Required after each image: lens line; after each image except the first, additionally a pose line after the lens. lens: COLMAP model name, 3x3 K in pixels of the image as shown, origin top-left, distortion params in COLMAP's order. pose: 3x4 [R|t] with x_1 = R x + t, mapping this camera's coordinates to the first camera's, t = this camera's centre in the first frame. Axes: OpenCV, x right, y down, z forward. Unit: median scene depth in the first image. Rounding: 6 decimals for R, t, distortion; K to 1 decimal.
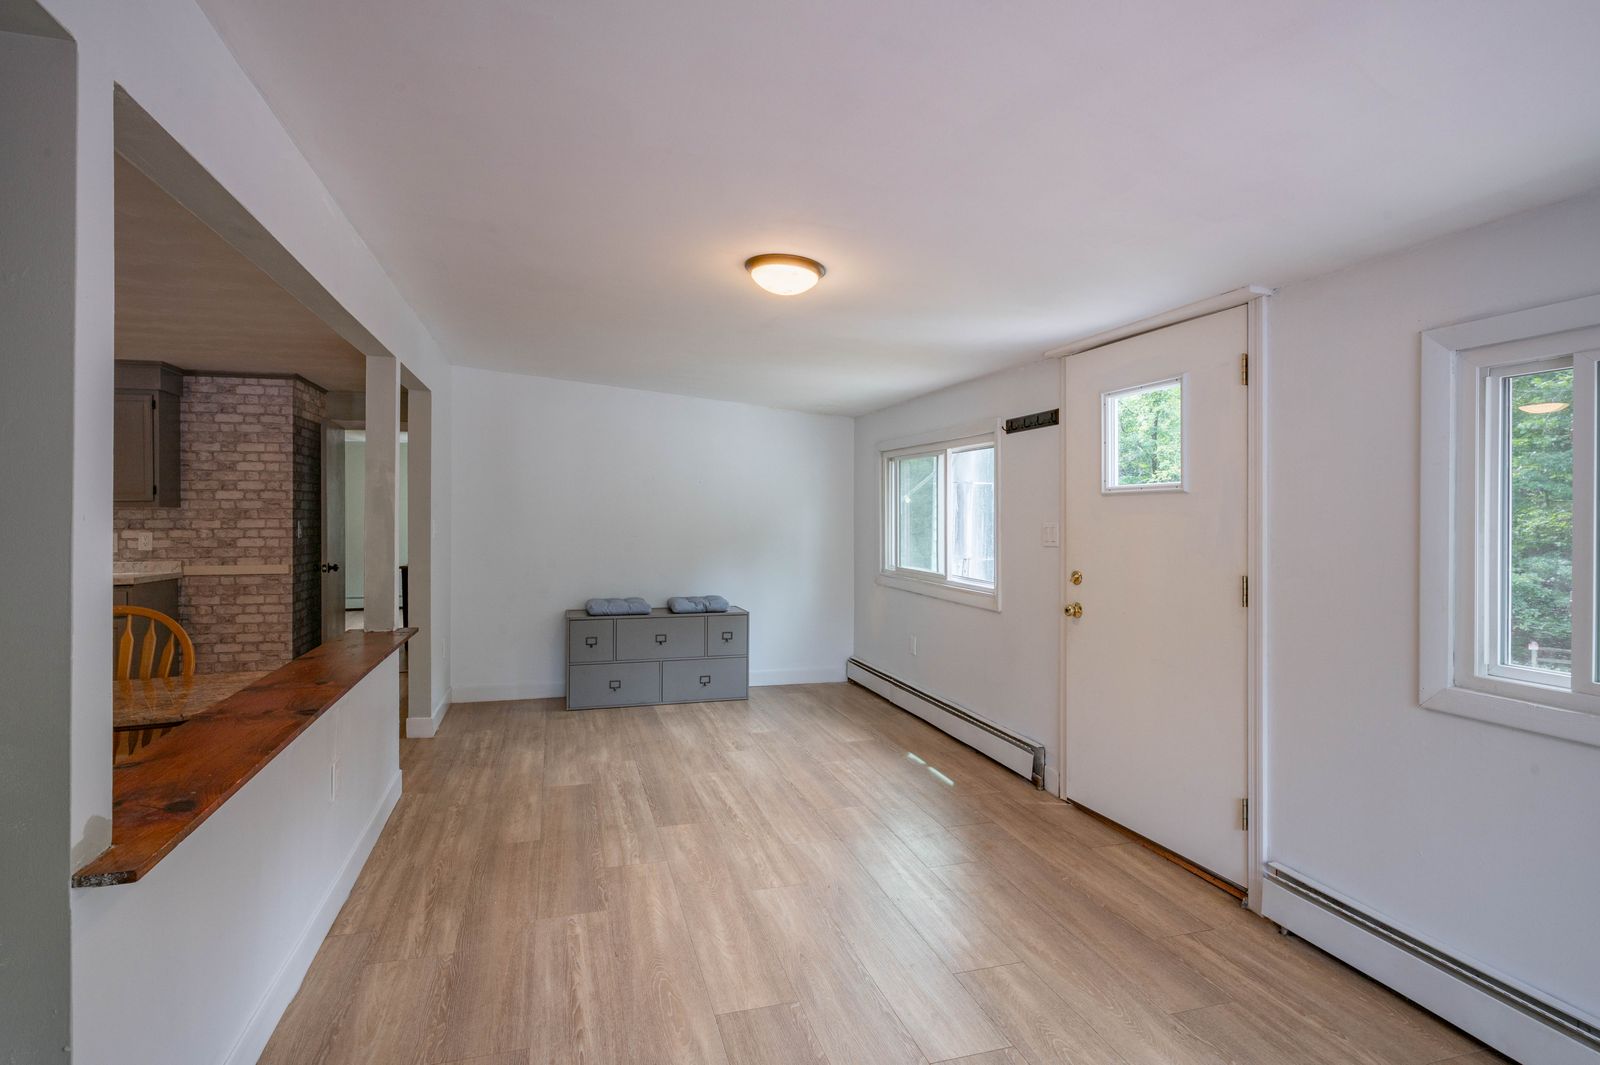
lens RADIAL K [[775.9, 0, 775.7], [0, 775.9, 512.5], [0, 0, 1]] dist [-0.000924, 0.000333]
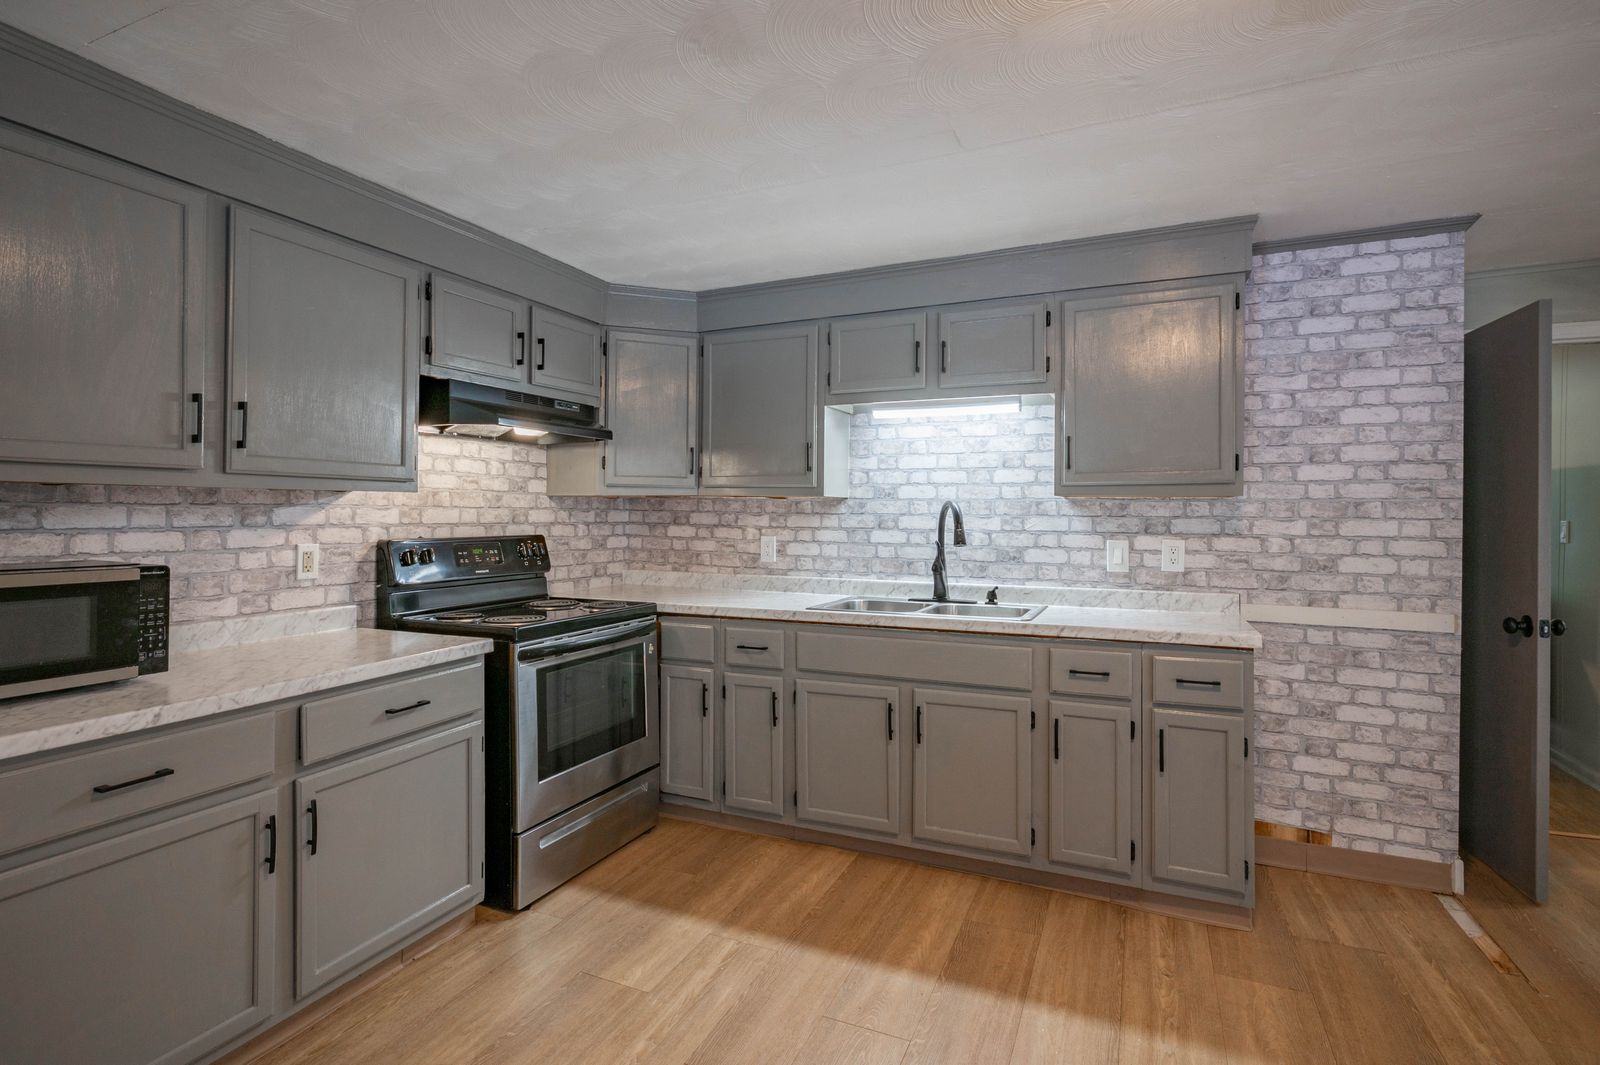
lens RADIAL K [[769.9, 0, 802.5], [0, 769.9, 511.5], [0, 0, 1]] dist [0.000027, 0.000723]
pose [[0.772683, 0.006641, -0.634757, -0.661827], [-0.007391, 0.999972, 0.001465, 0.005576], [0.634749, 0.003559, 0.772710, 0.386160]]
